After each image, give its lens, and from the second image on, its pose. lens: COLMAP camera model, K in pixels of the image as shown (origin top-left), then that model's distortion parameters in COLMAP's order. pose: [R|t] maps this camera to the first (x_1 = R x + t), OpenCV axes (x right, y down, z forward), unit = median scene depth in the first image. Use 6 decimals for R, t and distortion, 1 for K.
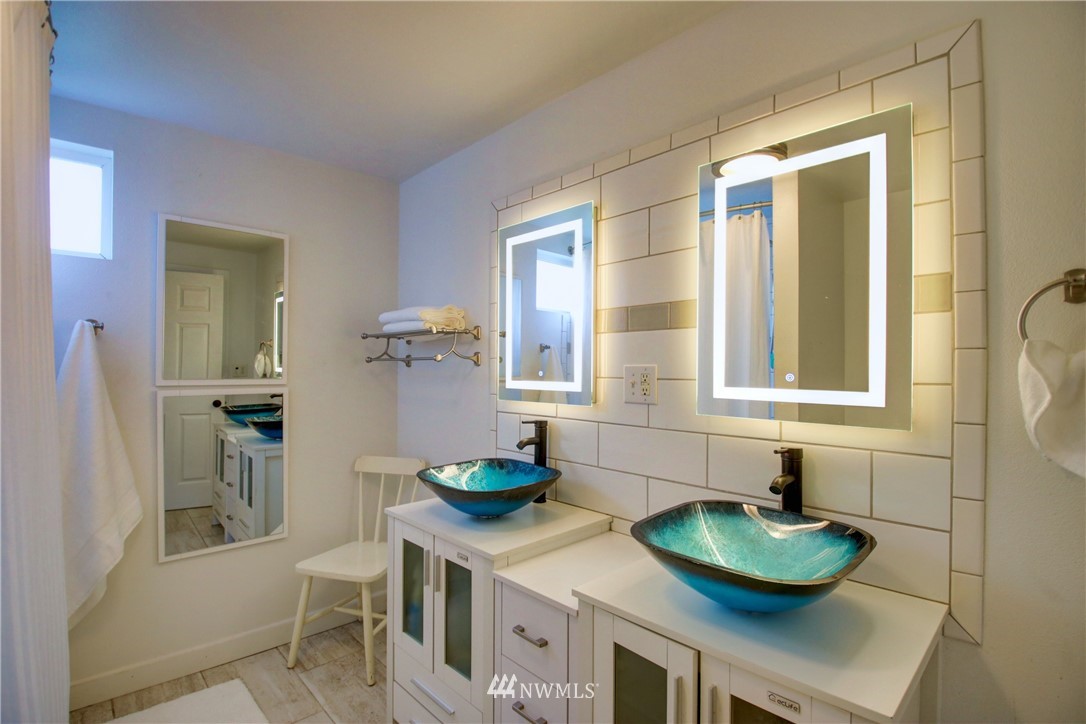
lens RADIAL K [[506.0, 0, 546.0], [0, 506.0, 364.3], [0, 0, 1]] dist [0.011792, -0.023670]
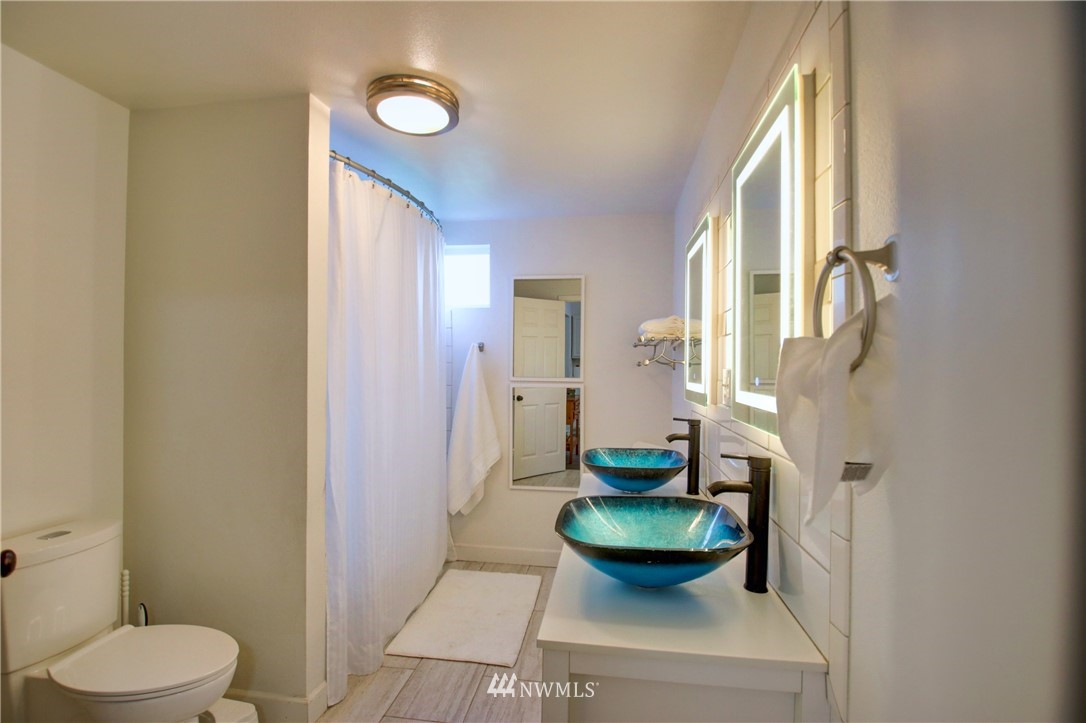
lens RADIAL K [[506.0, 0, 540.0], [0, 506.0, 362.1], [0, 0, 1]] dist [0.011792, -0.023670]
pose [[0.611341, -0.008332, -0.791323, 0.630546], [-0.002018, 0.999925, -0.012087, 0.002265], [0.791365, 0.008986, 0.611278, 0.068804]]
